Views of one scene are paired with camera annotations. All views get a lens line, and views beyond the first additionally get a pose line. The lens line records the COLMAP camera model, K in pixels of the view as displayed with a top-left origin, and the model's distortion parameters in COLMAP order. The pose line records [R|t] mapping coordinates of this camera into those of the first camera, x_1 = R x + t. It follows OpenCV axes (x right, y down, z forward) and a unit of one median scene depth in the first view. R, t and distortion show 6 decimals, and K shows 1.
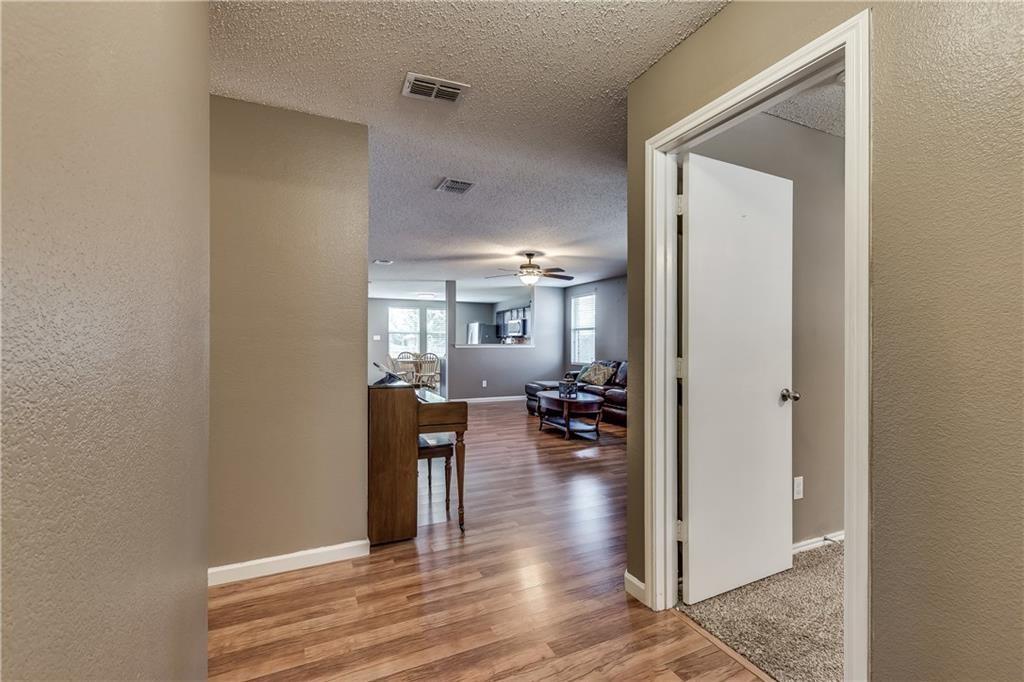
lens RADIAL K [[448.8, 0, 514.8], [0, 448.8, 340.1], [0, 0, 1]] dist [0.007515, -0.003490]
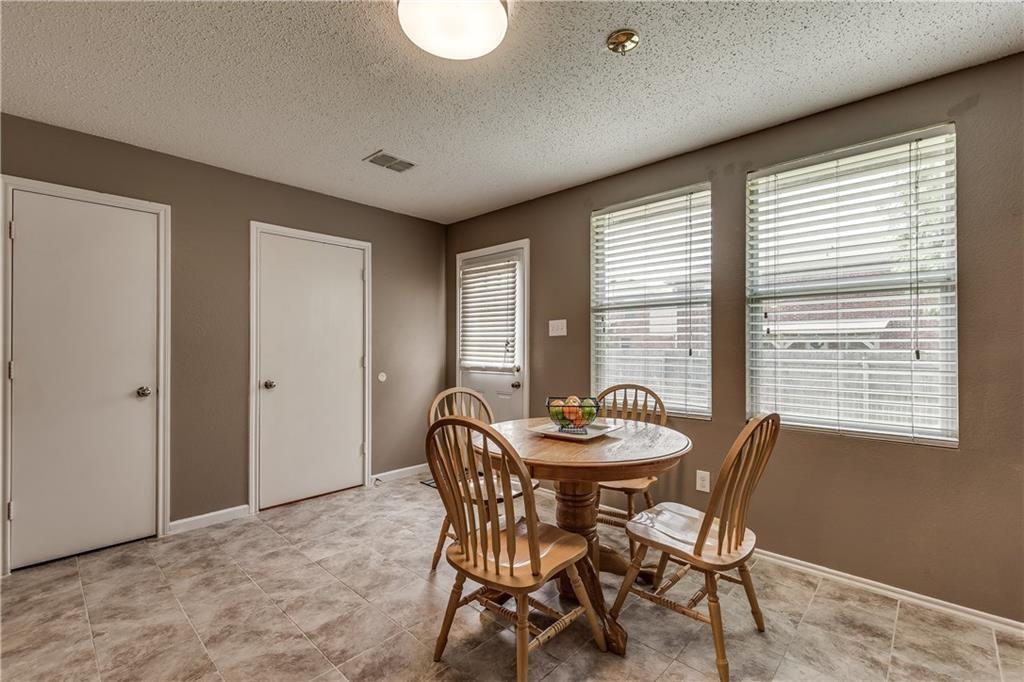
lens RADIAL K [[448.8, 0, 515.6], [0, 448.8, 342.6], [0, 0, 1]] dist [0.007515, -0.003490]
pose [[0.374843, -0.007090, -0.927061, -0.067214], [0.006693, 0.999965, -0.004942, 0.007220], [0.927064, -0.004353, 0.374877, 1.160239]]
